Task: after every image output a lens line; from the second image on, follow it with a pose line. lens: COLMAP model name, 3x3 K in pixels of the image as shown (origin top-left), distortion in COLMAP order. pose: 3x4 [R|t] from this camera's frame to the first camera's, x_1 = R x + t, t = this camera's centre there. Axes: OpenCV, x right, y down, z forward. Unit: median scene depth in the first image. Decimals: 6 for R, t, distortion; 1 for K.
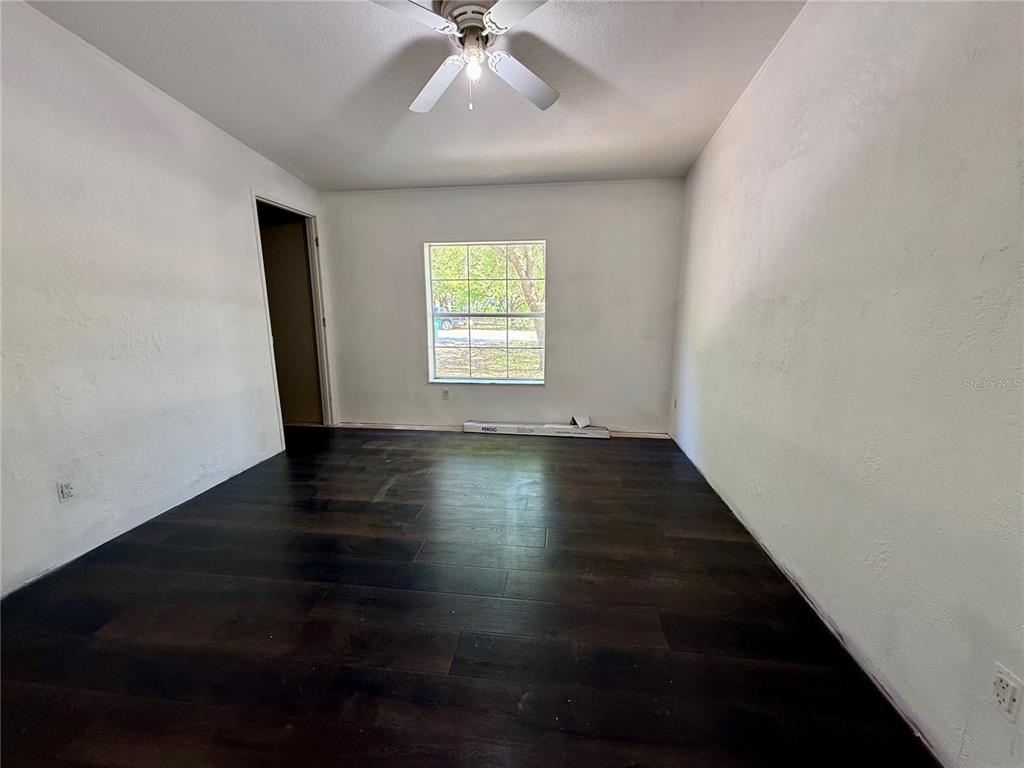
lens RADIAL K [[380.7, 0, 511.0], [0, 380.7, 392.1], [0, 0, 1]] dist [0.011609, -0.000032]
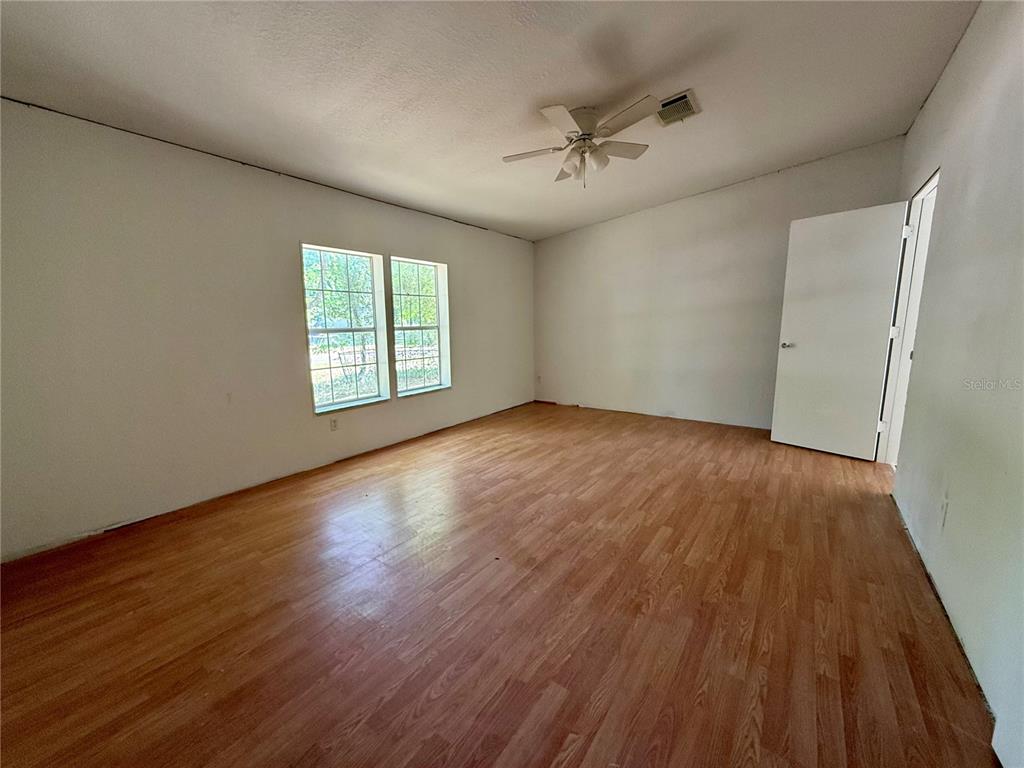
lens RADIAL K [[407.8, 0, 513.7], [0, 407.8, 386.0], [0, 0, 1]] dist [0.000777, -0.000654]
pose [[0.478093, -0.144775, 0.866295, -0.753453], [0.189623, 0.980074, 0.059141, -0.054737], [-0.857596, 0.135994, 0.496019, 0.207347]]
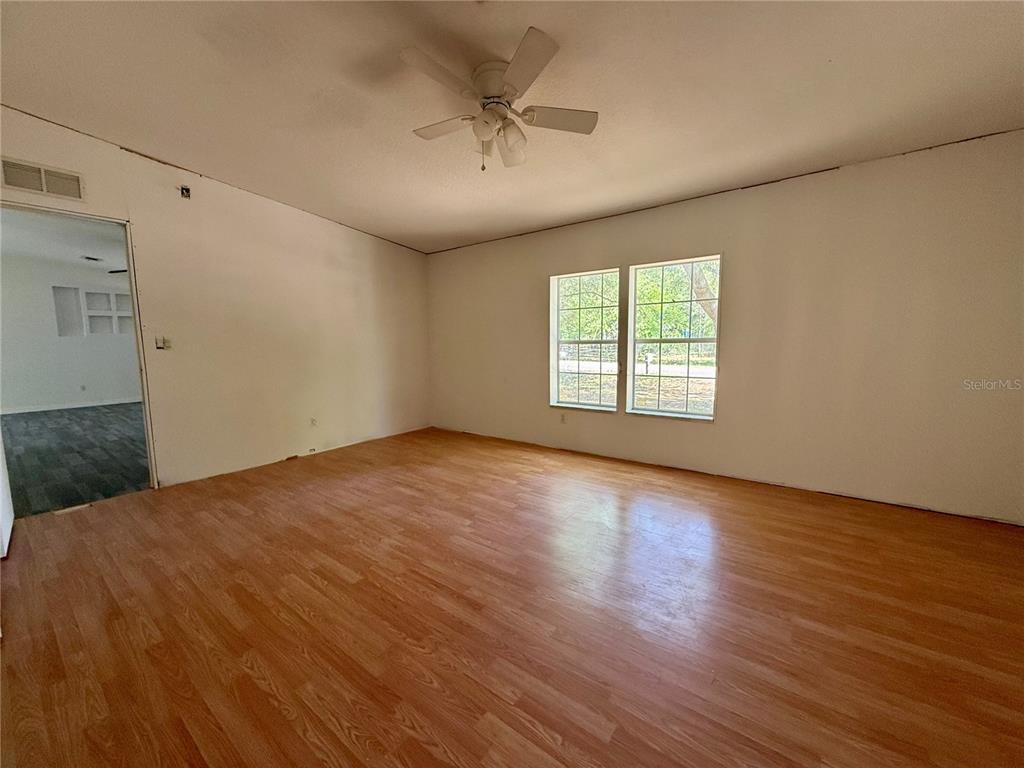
lens RADIAL K [[407.8, 0, 508.8], [0, 407.8, 389.0], [0, 0, 1]] dist [0.000777, -0.000654]
pose [[0.862021, 0.046039, -0.504777, 0.251677], [-0.087715, 0.994391, -0.059097, 0.005412], [0.499225, 0.095220, 0.861225, -0.026585]]
